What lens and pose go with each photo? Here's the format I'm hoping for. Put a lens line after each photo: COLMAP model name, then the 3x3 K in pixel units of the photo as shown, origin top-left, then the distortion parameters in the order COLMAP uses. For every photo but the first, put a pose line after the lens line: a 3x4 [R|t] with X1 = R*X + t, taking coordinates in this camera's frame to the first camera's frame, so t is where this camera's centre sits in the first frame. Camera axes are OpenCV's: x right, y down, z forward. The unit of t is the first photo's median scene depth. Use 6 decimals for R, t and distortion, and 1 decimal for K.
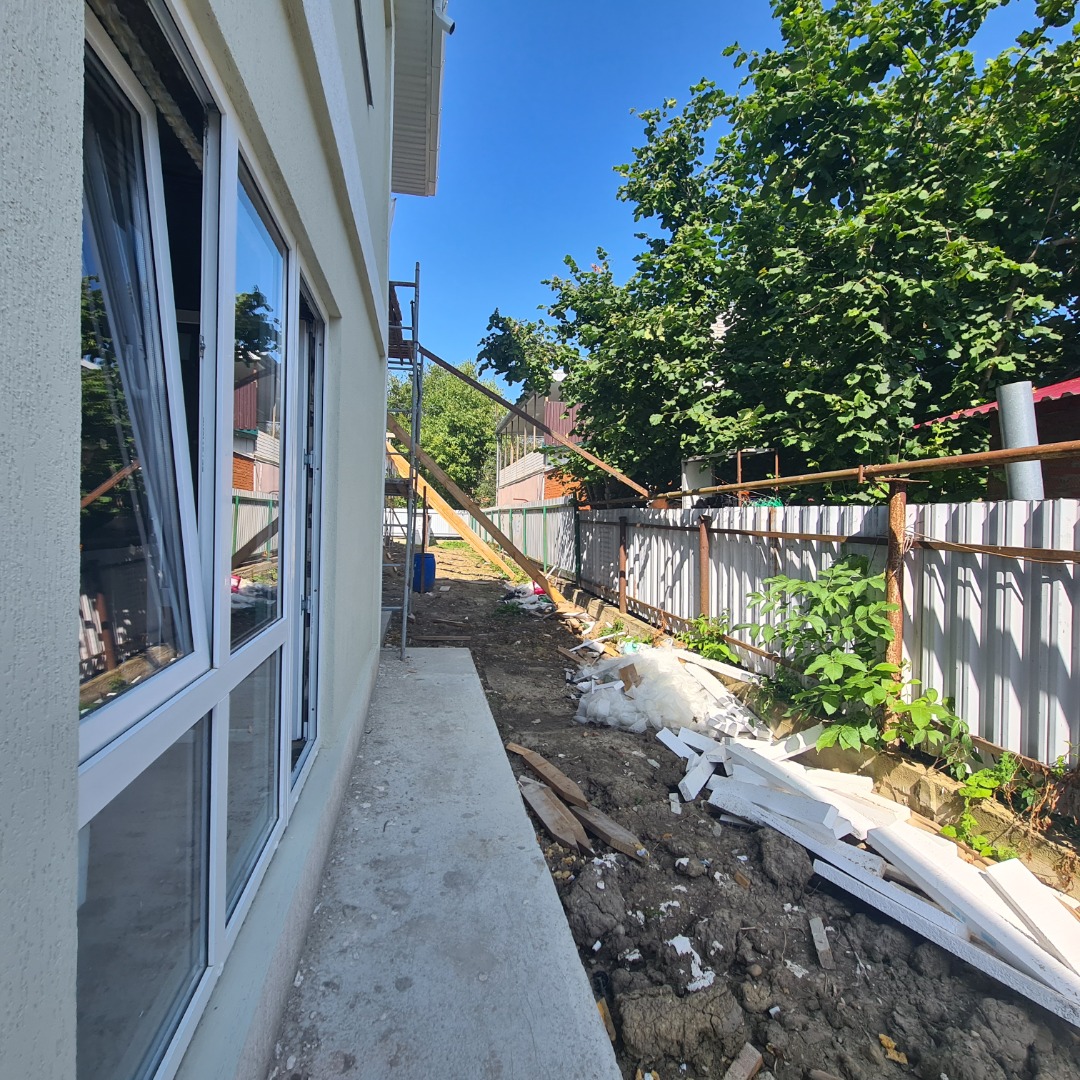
lens RADIAL K [[586.6, 0, 533.6], [0, 586.6, 520.2], [0, 0, 1]] dist [0.000316, 0.000041]
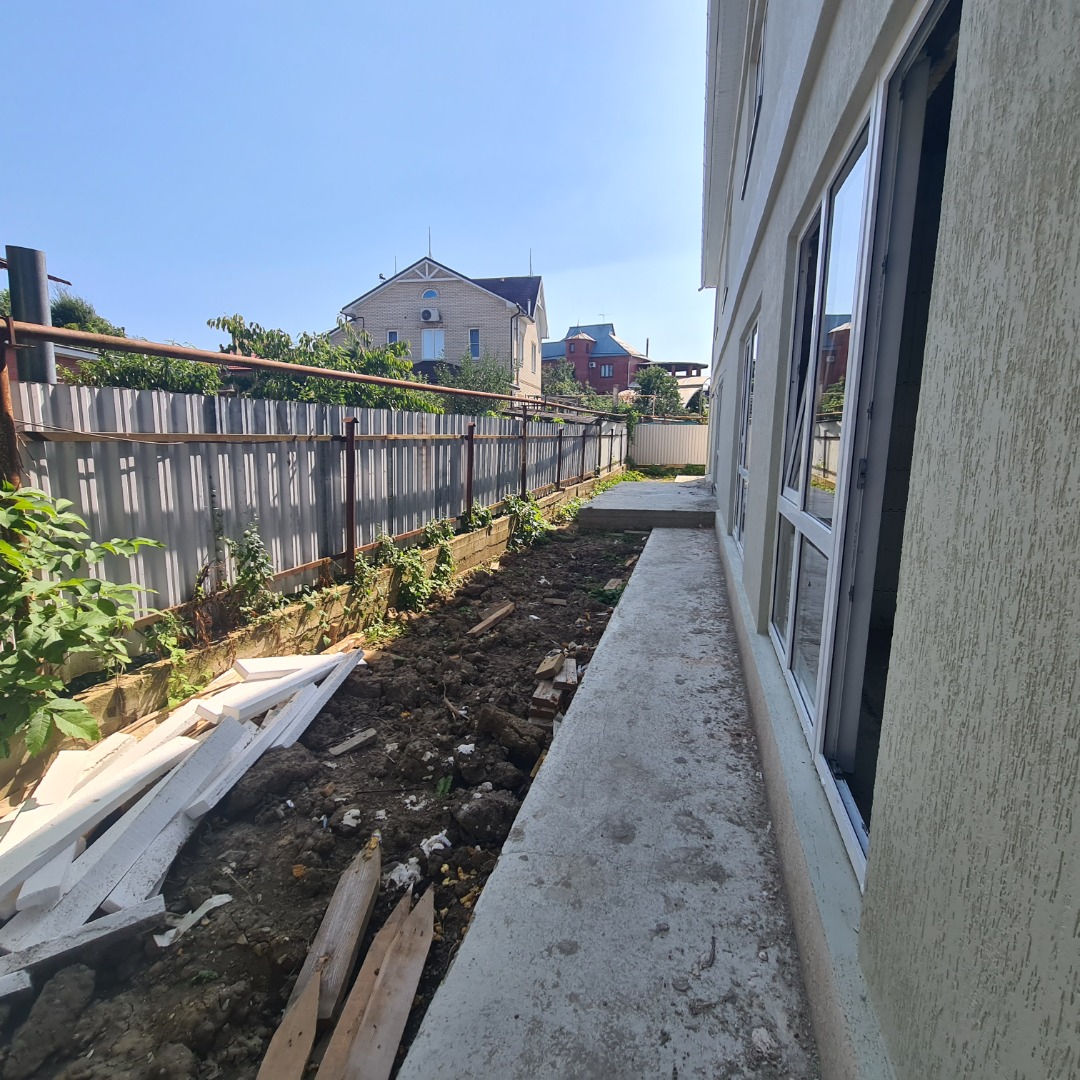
lens RADIAL K [[586.6, 0, 533.6], [0, 586.6, 520.2], [0, 0, 1]] dist [0.000316, 0.000041]
pose [[-0.897060, -0.097417, 0.431036, -0.322371], [-0.029954, 0.986560, 0.160630, 0.006618], [-0.440891, 0.131183, -0.887922, 1.643390]]
